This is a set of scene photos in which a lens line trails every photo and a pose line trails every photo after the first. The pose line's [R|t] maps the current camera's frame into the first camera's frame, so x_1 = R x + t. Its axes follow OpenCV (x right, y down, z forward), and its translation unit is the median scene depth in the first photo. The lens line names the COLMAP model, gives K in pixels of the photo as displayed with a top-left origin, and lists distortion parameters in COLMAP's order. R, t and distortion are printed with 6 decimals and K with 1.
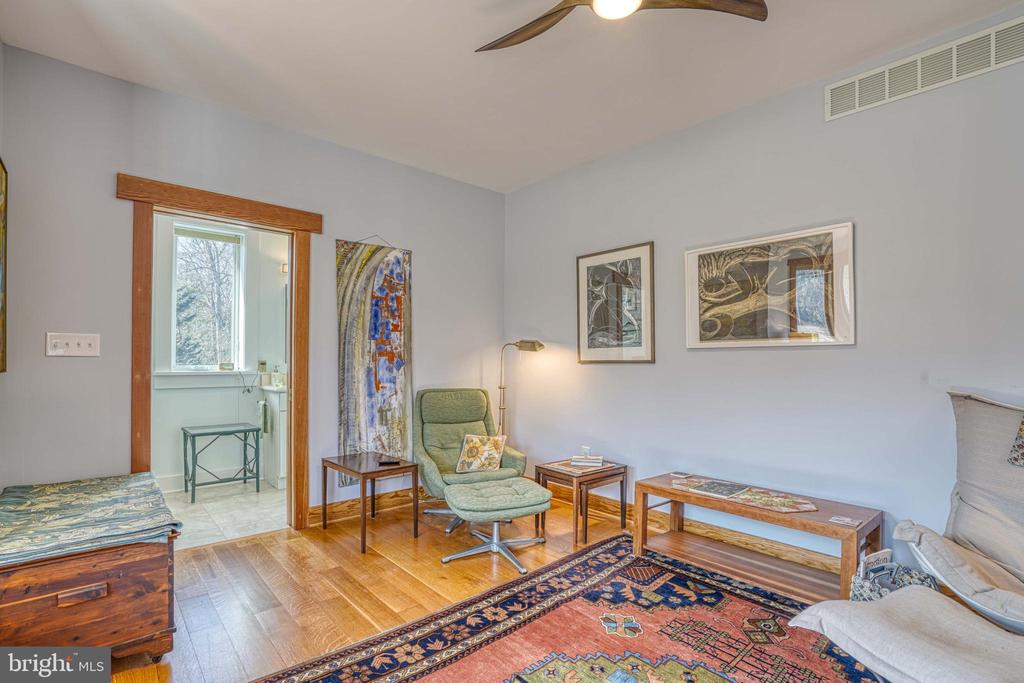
lens RADIAL K [[479.4, 0, 518.5], [0, 479.4, 354.5], [0, 0, 1]] dist [-0.052132, 0.015945]
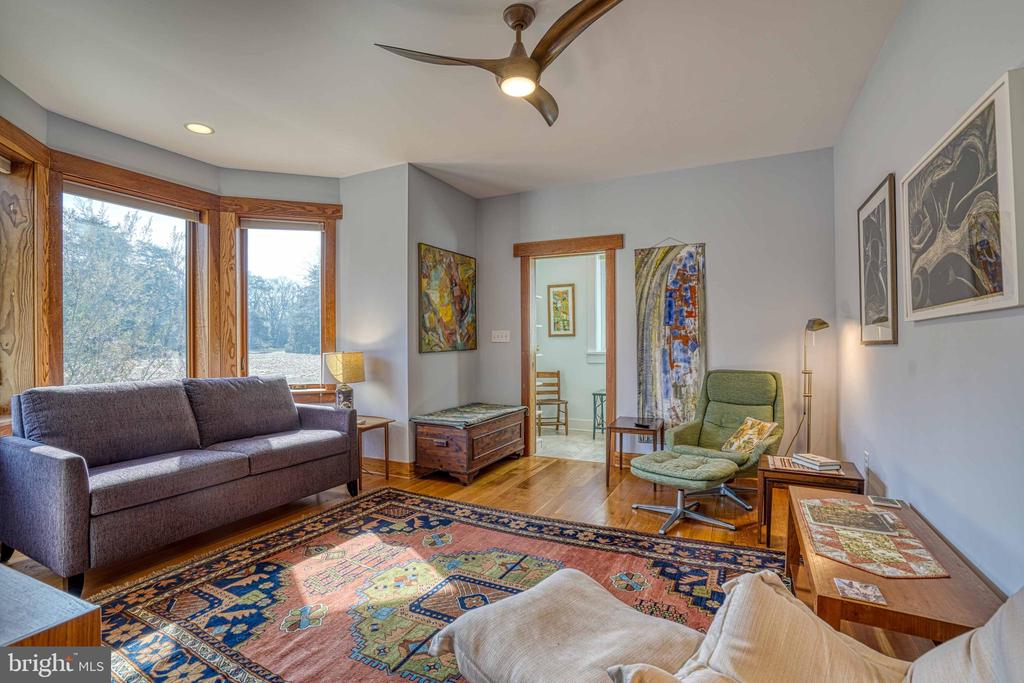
lens RADIAL K [[479.4, 0, 513.7], [0, 479.4, 338.3], [0, 0, 1]] dist [-0.052132, 0.015945]
pose [[0.371577, -0.016066, -0.928263, 0.672629], [0.015475, 0.999819, -0.011110, 0.007872], [0.928273, -0.010236, 0.371758, 0.201555]]
